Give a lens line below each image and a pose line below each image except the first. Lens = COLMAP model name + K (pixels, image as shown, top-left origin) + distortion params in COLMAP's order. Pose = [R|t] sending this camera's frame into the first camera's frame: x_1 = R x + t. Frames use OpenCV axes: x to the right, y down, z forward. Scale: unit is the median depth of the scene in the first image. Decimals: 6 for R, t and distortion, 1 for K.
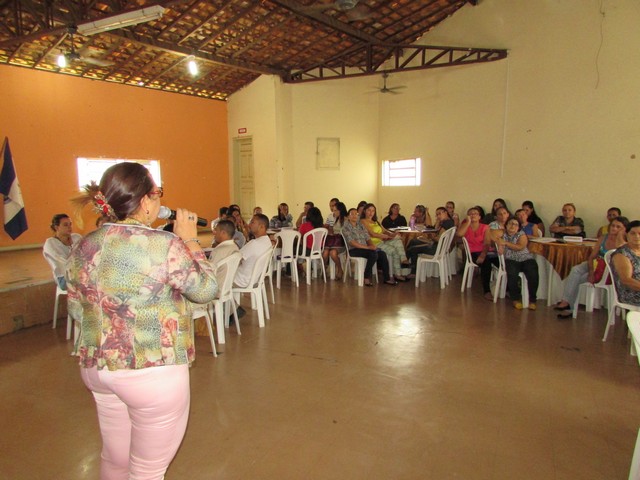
lens RADIAL K [[466.6, 0, 324.2], [0, 466.6, 240.5], [0, 0, 1]] dist [-0.025396, 0.012388]
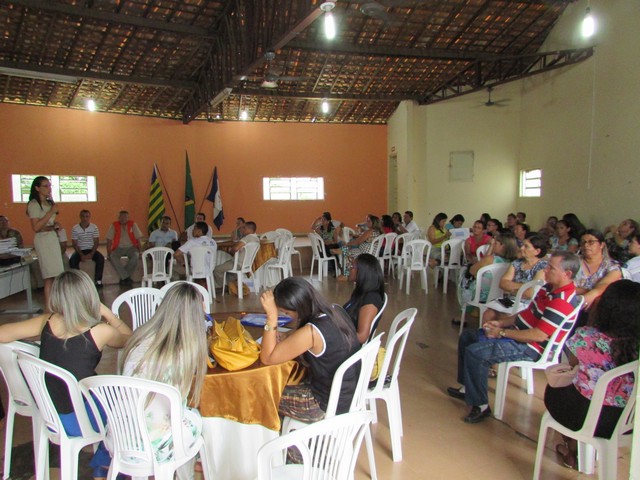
lens RADIAL K [[466.6, 0, 315.6], [0, 466.6, 239.2], [0, 0, 1]] dist [-0.025396, 0.012388]
pose [[0.768723, 0.059531, -0.636805, 0.560235], [-0.073321, 0.997297, 0.004722, -0.003031], [0.635365, 0.043061, 0.771011, -0.018787]]
